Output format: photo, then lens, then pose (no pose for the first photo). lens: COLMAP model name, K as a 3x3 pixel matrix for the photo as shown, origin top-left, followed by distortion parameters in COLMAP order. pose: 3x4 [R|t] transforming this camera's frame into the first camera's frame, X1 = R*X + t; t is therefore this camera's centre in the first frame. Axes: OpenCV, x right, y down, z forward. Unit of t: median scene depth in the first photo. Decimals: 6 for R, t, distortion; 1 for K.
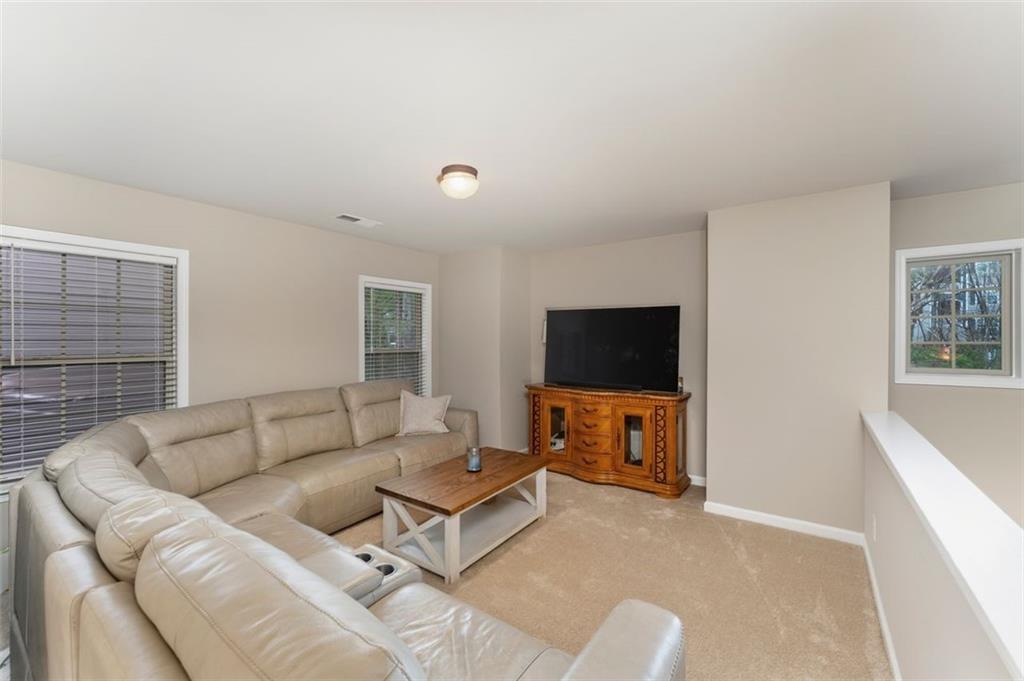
lens RADIAL K [[418.6, 0, 511.2], [0, 418.6, 337.5], [0, 0, 1]] dist [-0.001260, 0.000051]
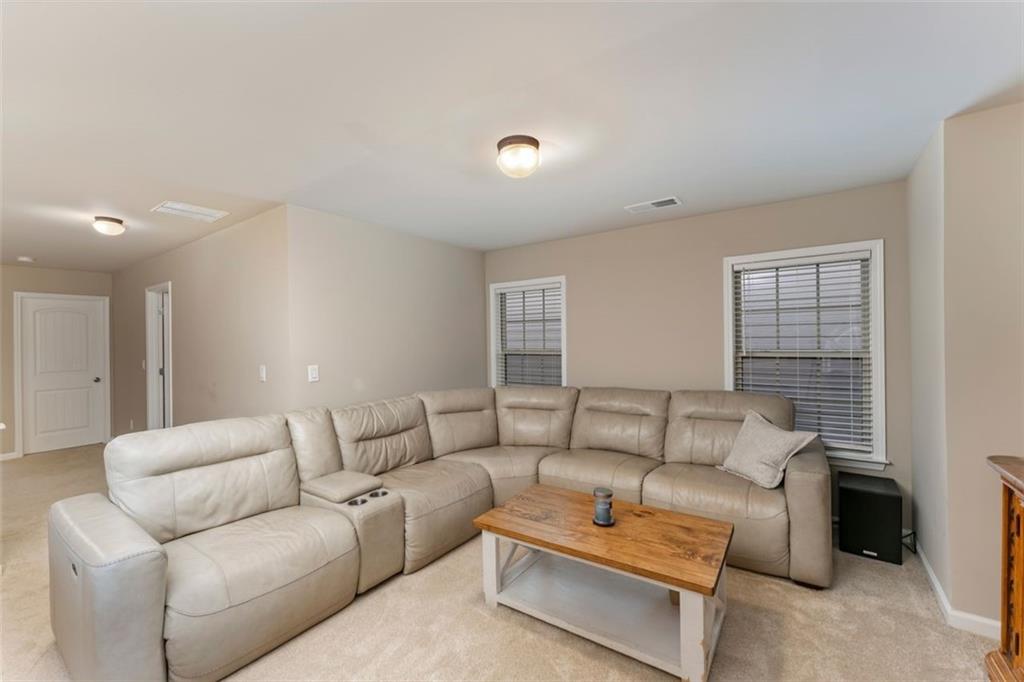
lens RADIAL K [[418.6, 0, 512.2], [0, 418.6, 343.6], [0, 0, 1]] dist [-0.001260, 0.000051]
pose [[0.013619, 0.008898, -0.999868, 0.425033], [0.016222, 0.999827, 0.009118, 0.000935], [0.999776, -0.016344, 0.013473, 0.570250]]
